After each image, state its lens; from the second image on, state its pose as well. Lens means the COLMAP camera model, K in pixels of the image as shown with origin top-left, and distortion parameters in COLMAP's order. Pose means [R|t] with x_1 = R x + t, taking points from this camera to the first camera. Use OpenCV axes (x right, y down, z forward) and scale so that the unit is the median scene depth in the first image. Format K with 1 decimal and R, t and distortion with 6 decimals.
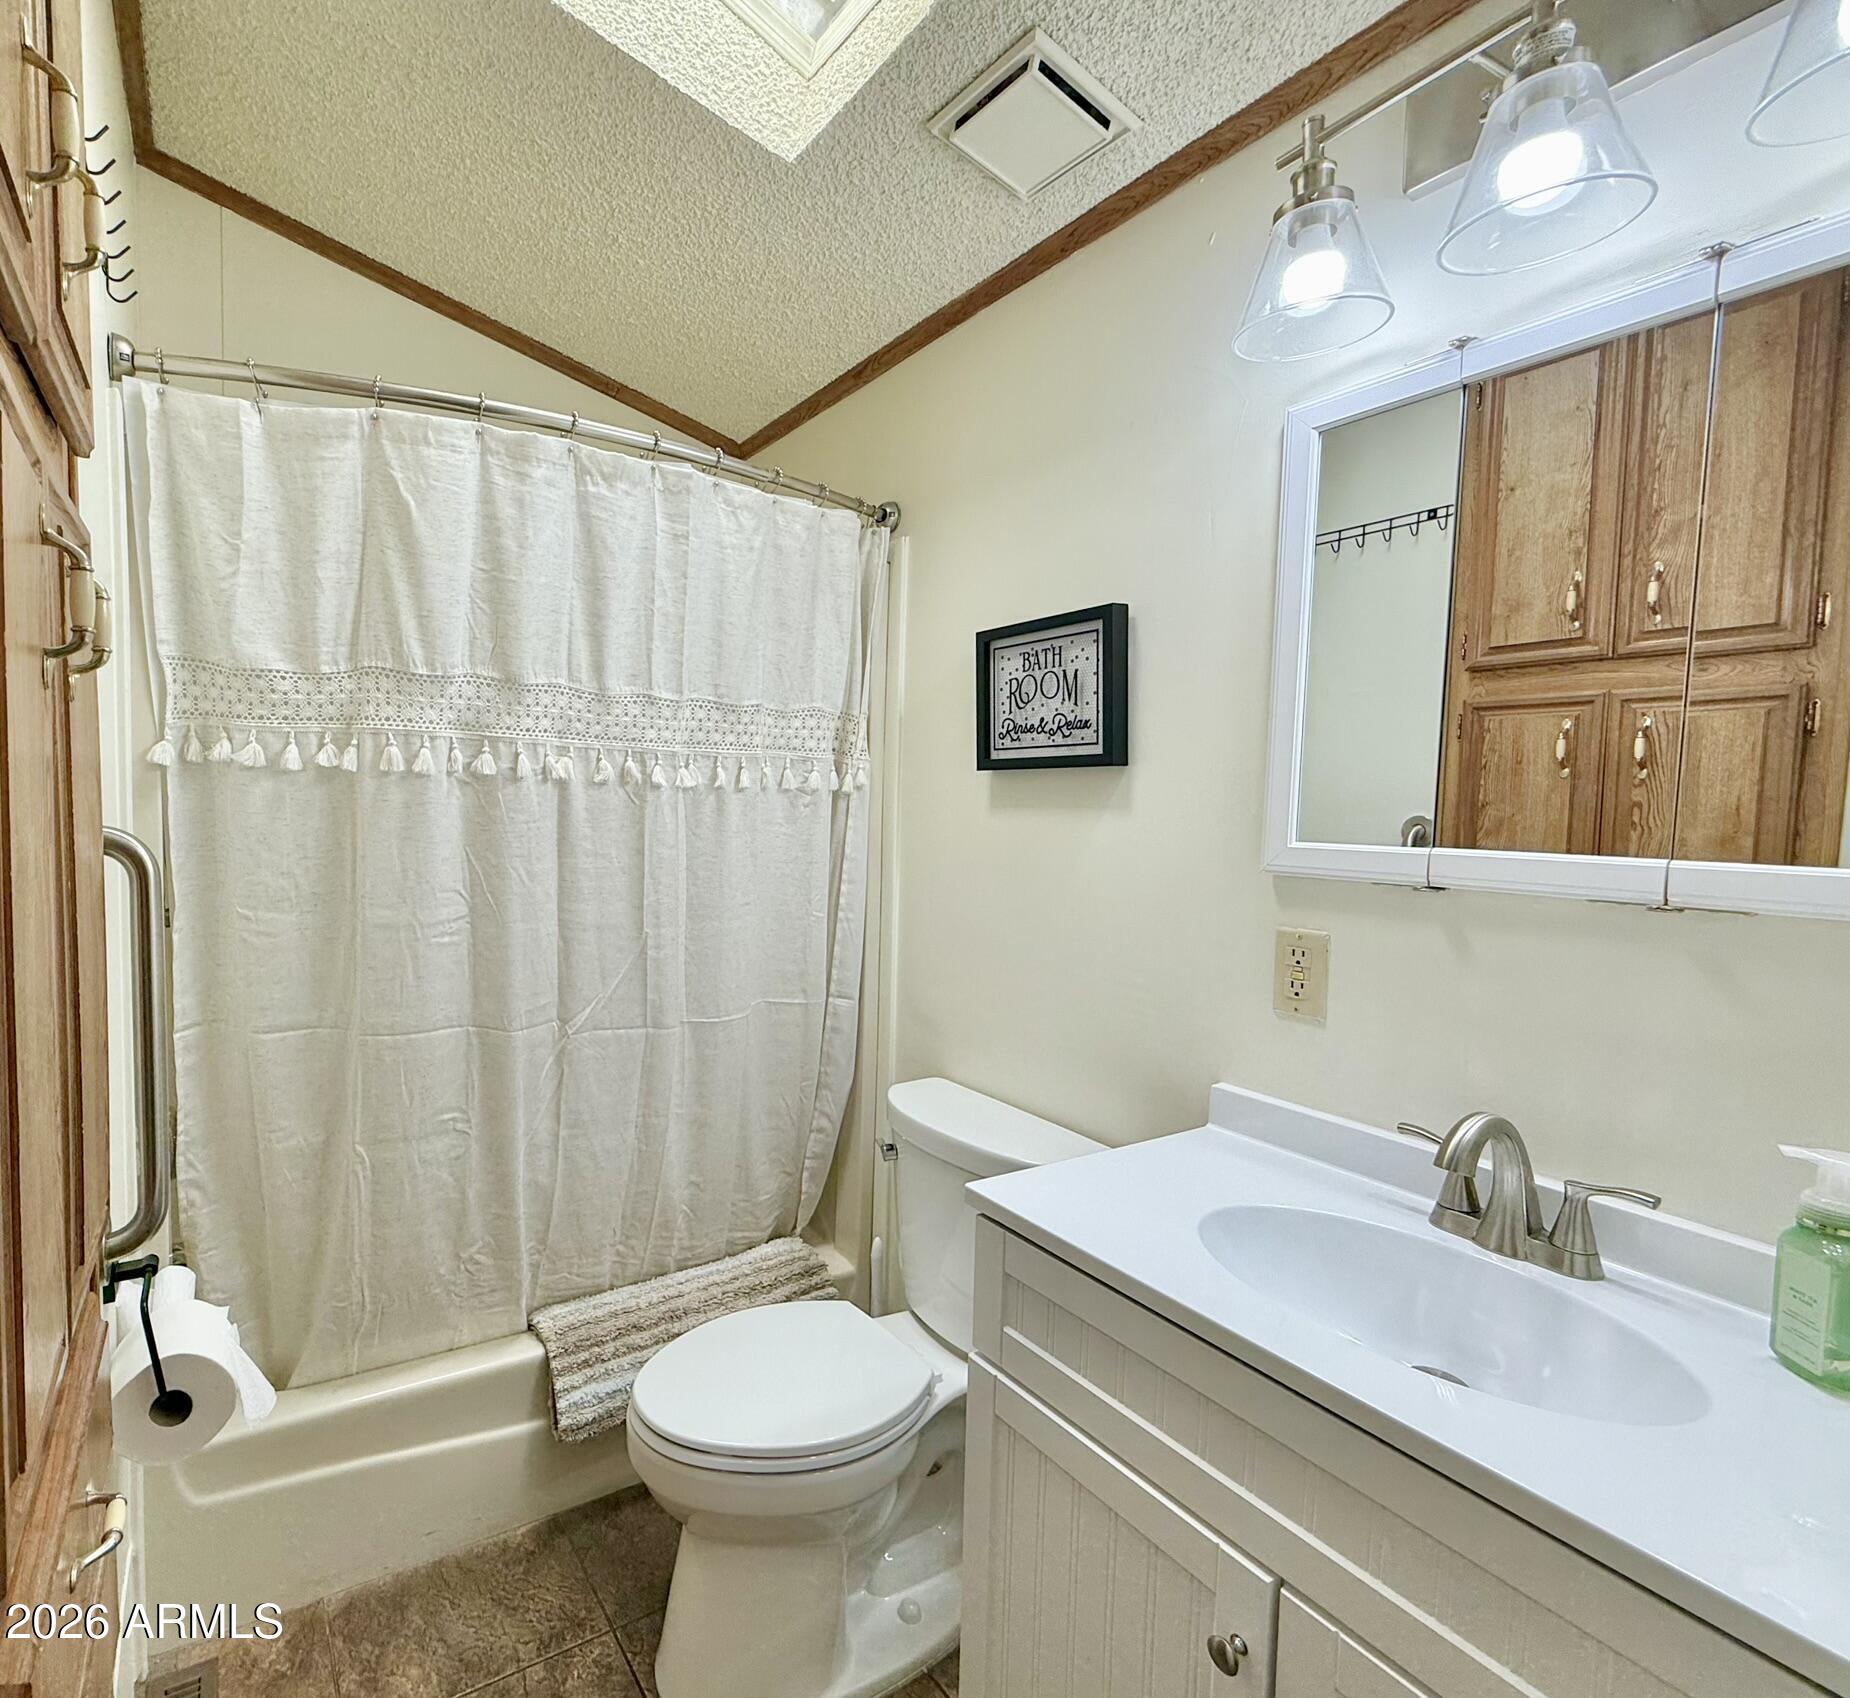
lens RADIAL K [[1031.6, 0, 924.9], [0, 1031.6, 847.5], [0, 0, 1]] dist [0.002792, 0.000982]
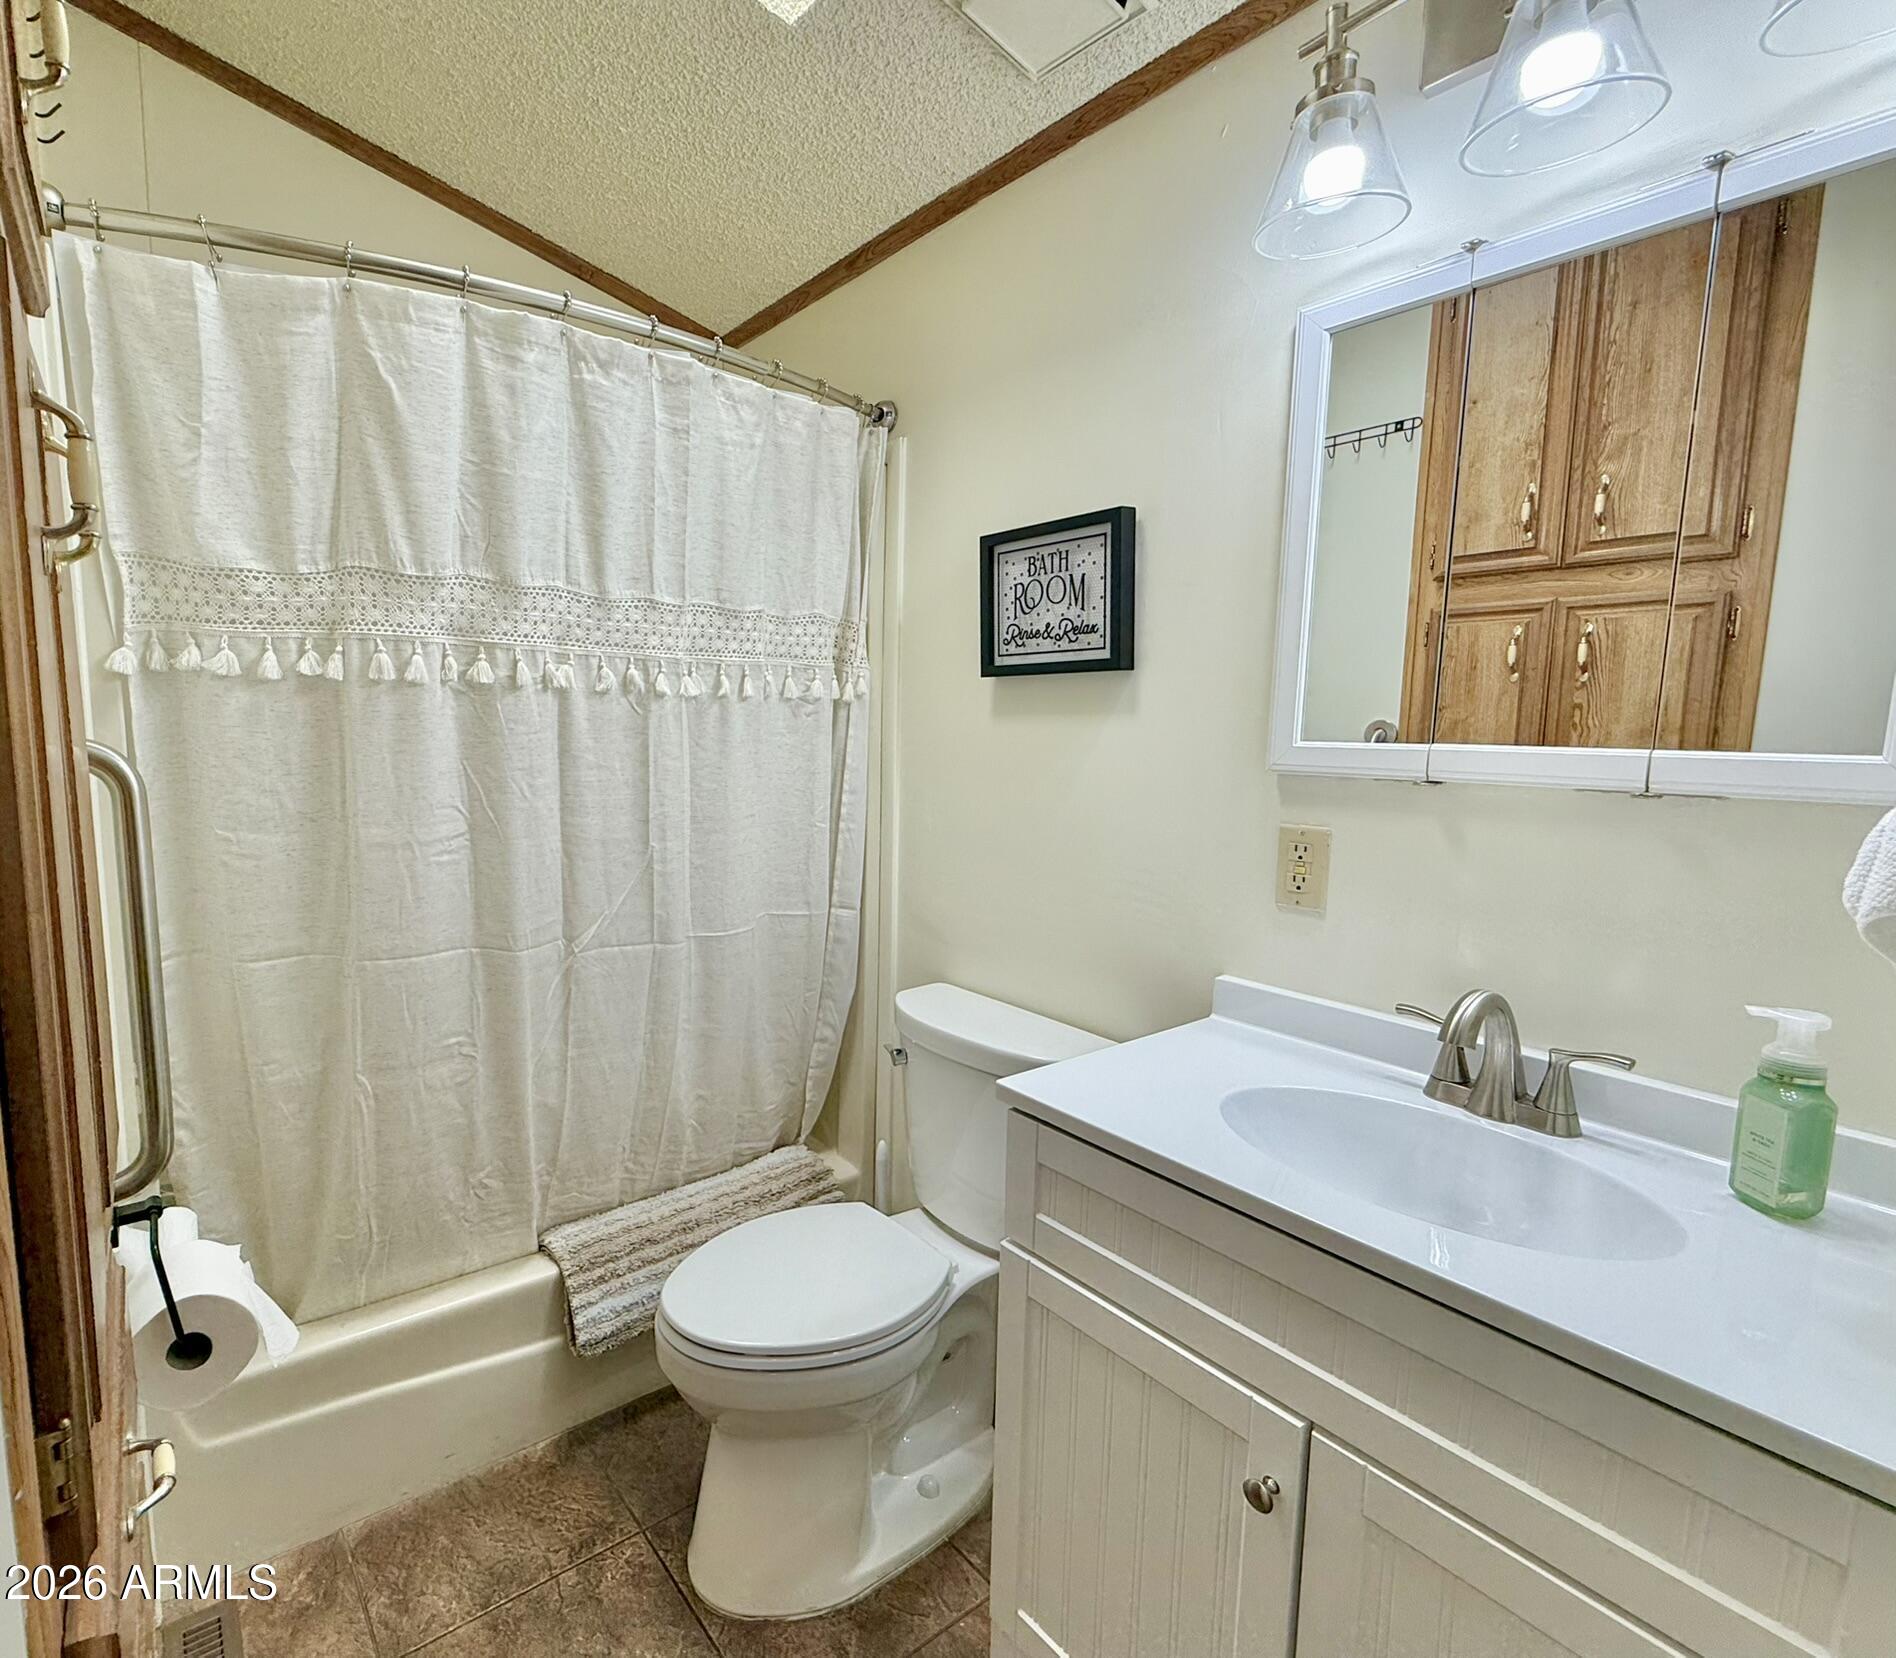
lens RADIAL K [[1013.1, 0, 946.3], [0, 1013.1, 833.0], [0, 0, 1]] dist [0.003024, 0.000192]
pose [[0.994259, -0.024591, 0.104138, -0.096798], [0.018091, 0.997855, 0.062911, 0.015032], [-0.105461, -0.060666, 0.992571, 0.020364]]
